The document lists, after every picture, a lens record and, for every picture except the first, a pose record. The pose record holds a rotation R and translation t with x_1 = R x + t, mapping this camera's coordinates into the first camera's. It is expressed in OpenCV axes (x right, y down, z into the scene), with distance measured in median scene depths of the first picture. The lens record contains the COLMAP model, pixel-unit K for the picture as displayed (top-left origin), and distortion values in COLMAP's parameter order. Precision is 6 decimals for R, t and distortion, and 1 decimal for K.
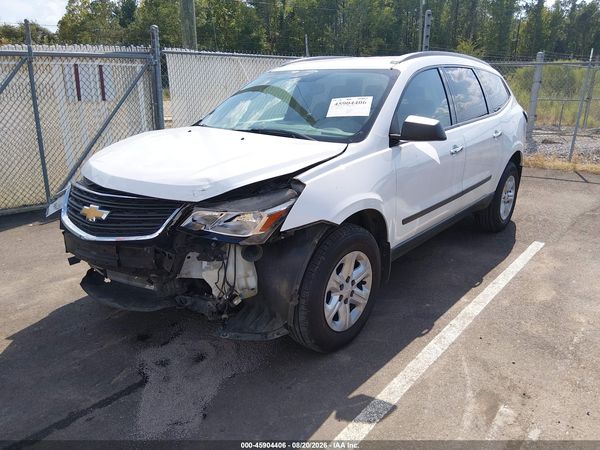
lens RADIAL K [[464.0, 0, 300.0], [0, 464.0, 225.0], [0, 0, 1]] dist [0.101563, -0.174053]
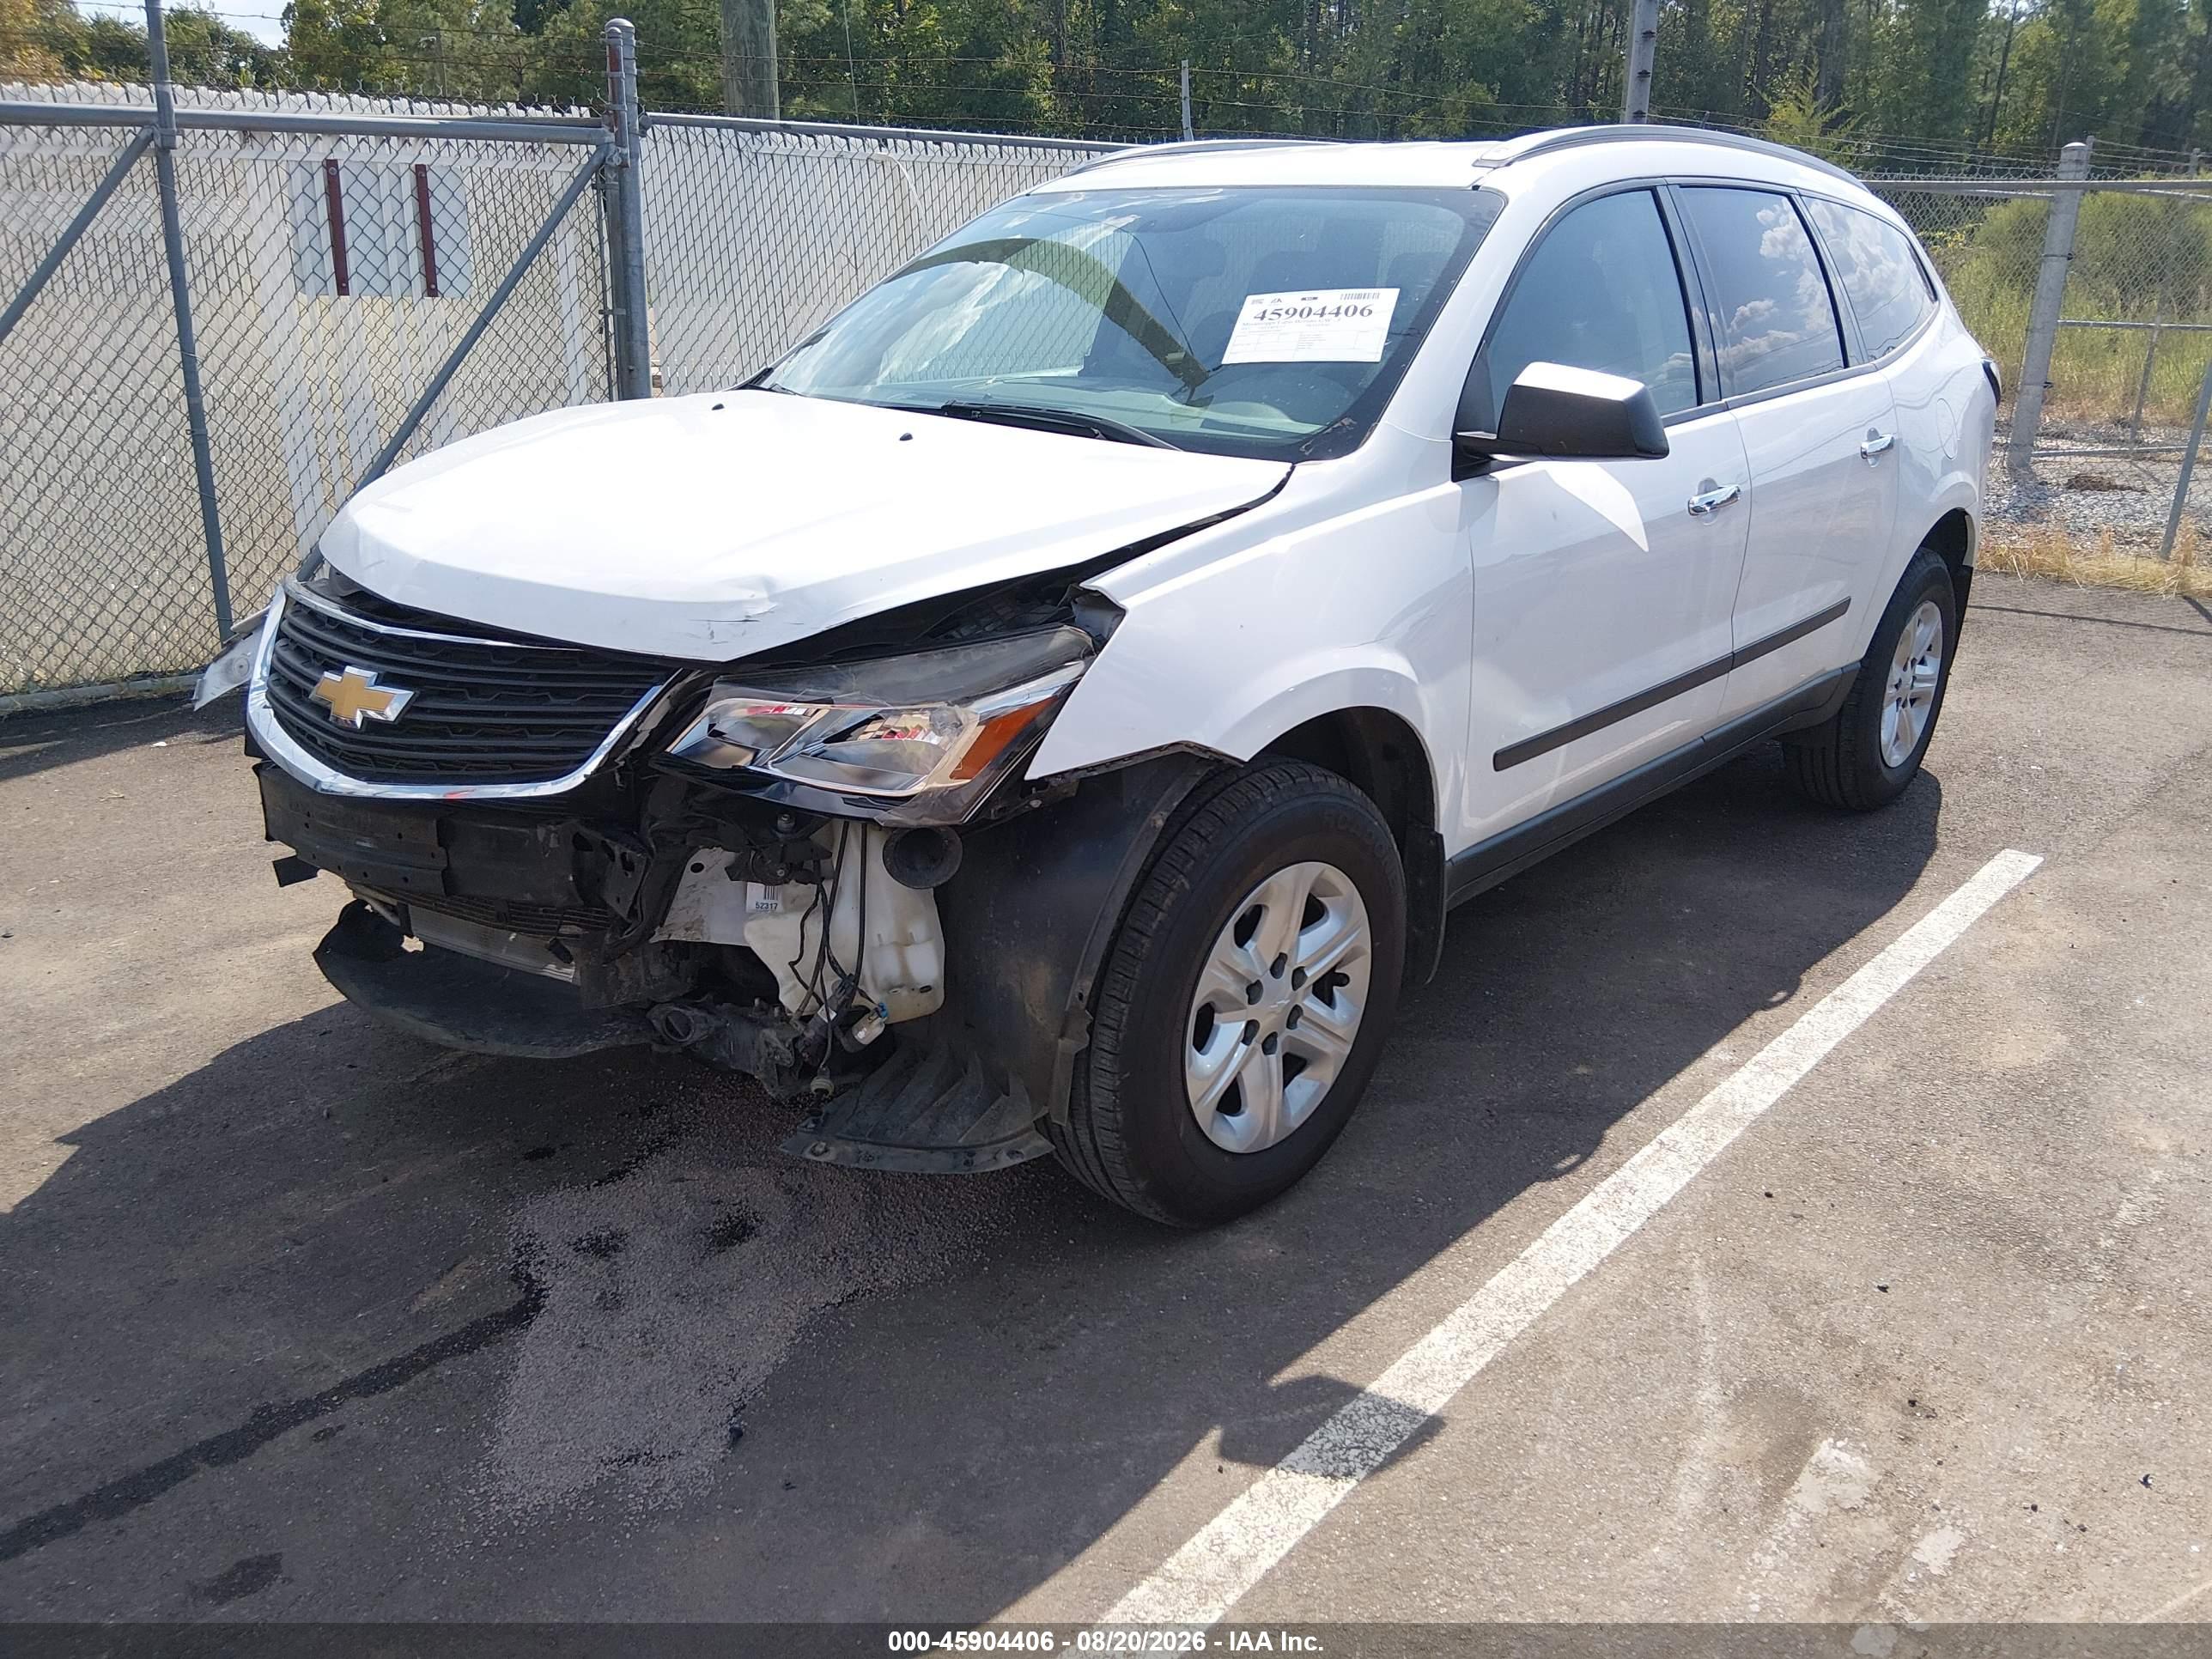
lens RADIAL K [[1710.5, 0, 1106.0], [0, 1710.5, 829.5], [0, 0, 1]] dist [0.101563, -0.174053]
pose [[0.999177, 0.025491, -0.031545, 0.028794], [-0.024535, 0.999238, 0.030346, 0.009066], [0.032294, -0.029547, 0.999042, -0.002949]]
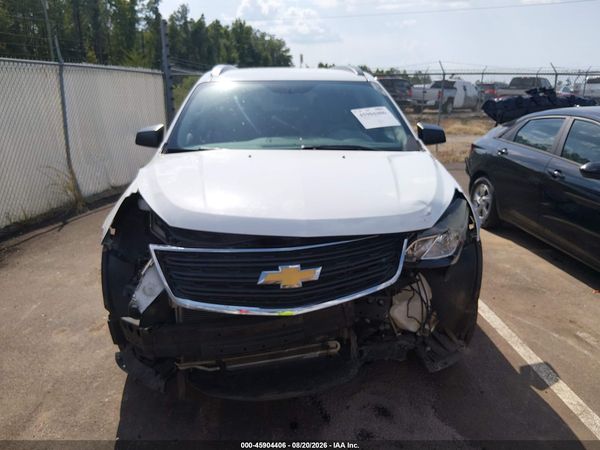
lens RADIAL K [[467.9, 0, 300.0], [0, 467.9, 225.0], [0, 0, 1]] dist [0.073176, -0.143238]
pose [[0.725153, -0.189213, 0.662081, -0.759104], [0.201513, 0.977725, 0.058710, -0.121211], [-0.658442, 0.090845, 0.747129, 0.377371]]
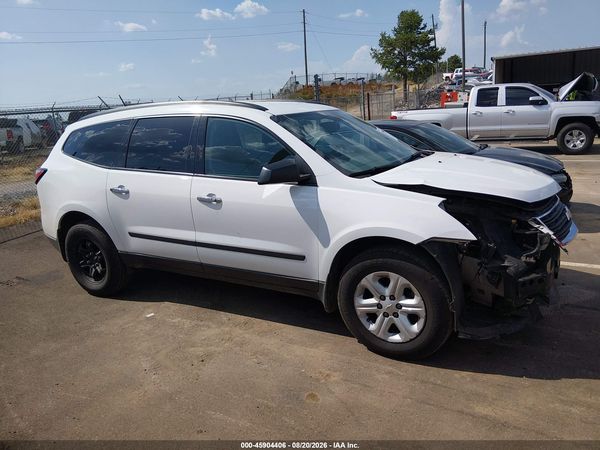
lens RADIAL K [[464.0, 0, 300.0], [0, 464.0, 225.0], [0, 0, 1]] dist [0.101563, -0.174053]
pose [[-0.192891, -0.223278, 0.955479, -1.290489], [0.341533, 0.897598, 0.278700, -0.503007], [-0.919863, 0.380086, -0.096882, 1.525675]]
